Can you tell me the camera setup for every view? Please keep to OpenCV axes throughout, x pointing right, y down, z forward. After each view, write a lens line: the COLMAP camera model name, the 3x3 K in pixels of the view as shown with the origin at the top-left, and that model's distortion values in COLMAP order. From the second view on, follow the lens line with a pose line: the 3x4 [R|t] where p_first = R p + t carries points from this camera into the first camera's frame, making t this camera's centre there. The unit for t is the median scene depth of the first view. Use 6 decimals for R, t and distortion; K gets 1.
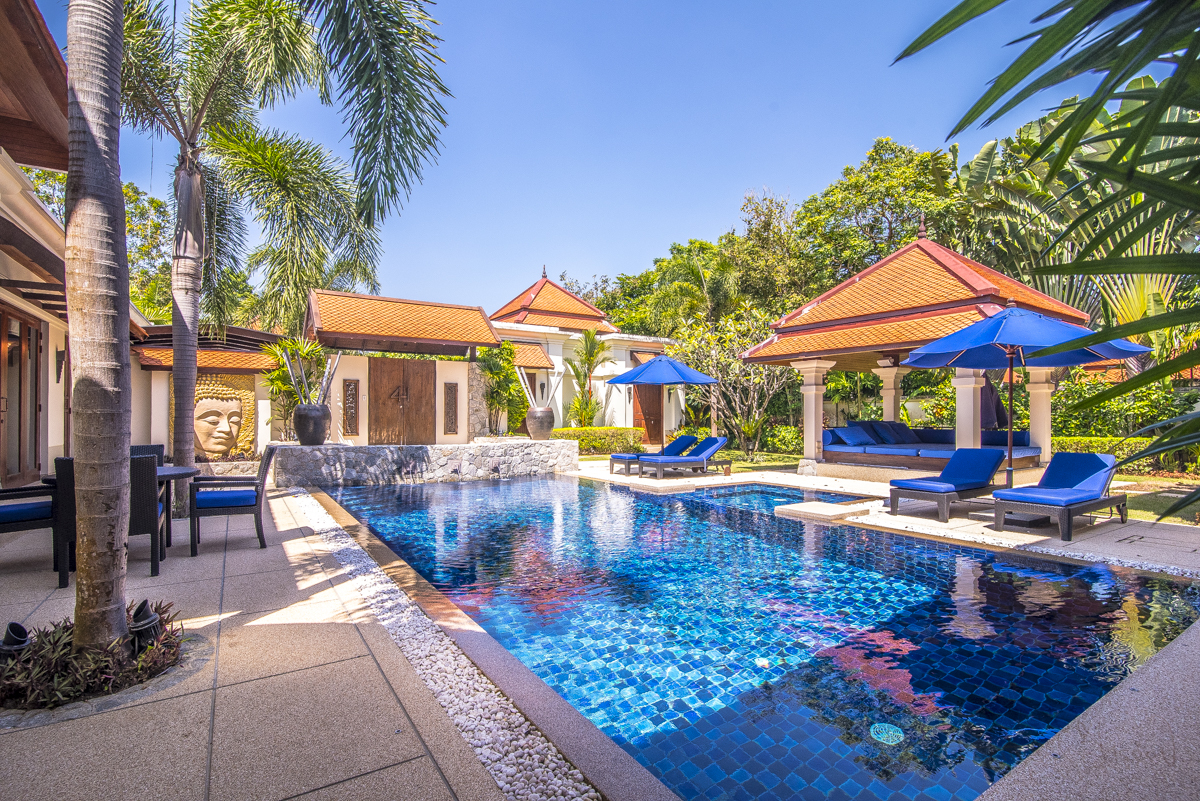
lens RADIAL K [[563.3, 0, 594.9], [0, 563.3, 411.8], [0, 0, 1]] dist [-0.015507, 0.000058]
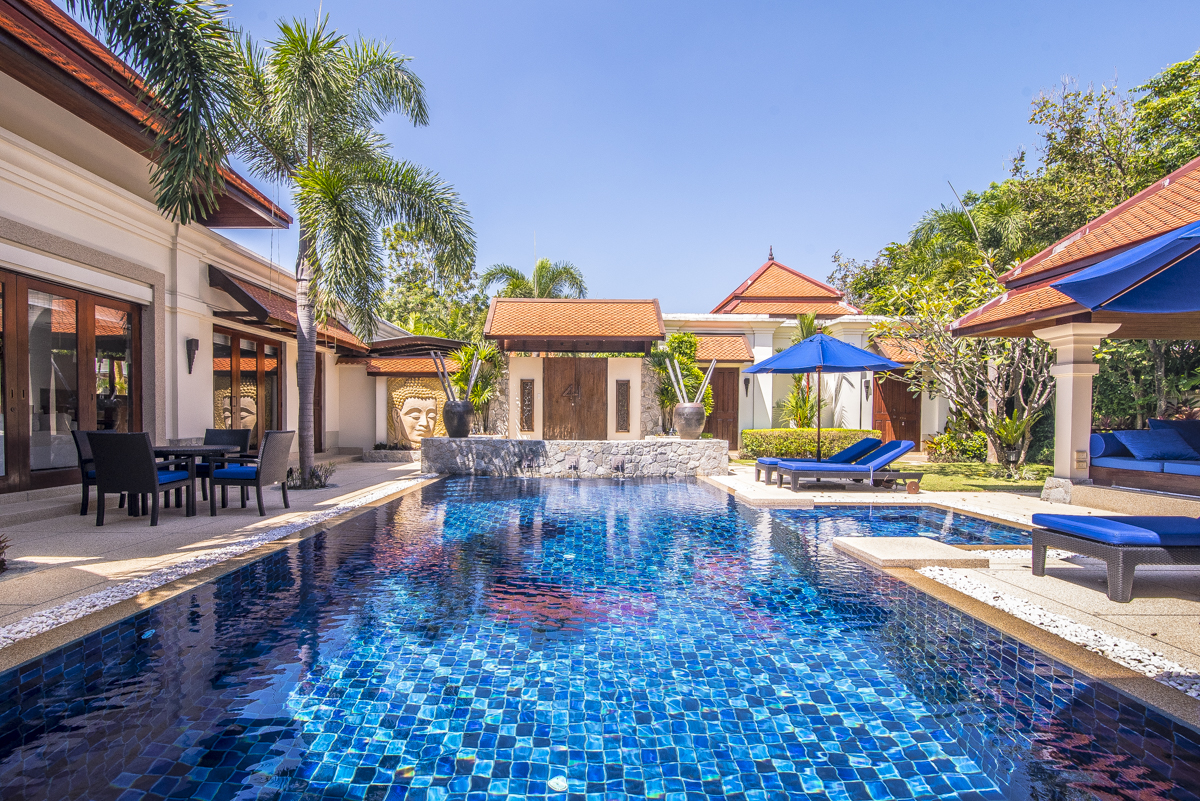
lens RADIAL K [[563.3, 0, 581.0], [0, 563.3, 432.6], [0, 0, 1]] dist [-0.015507, 0.000058]
pose [[0.840708, 0.017645, -0.541202, 0.257855], [-0.001445, 0.999538, 0.030345, 0.012933], [0.541487, -0.024729, 0.840345, 0.157351]]
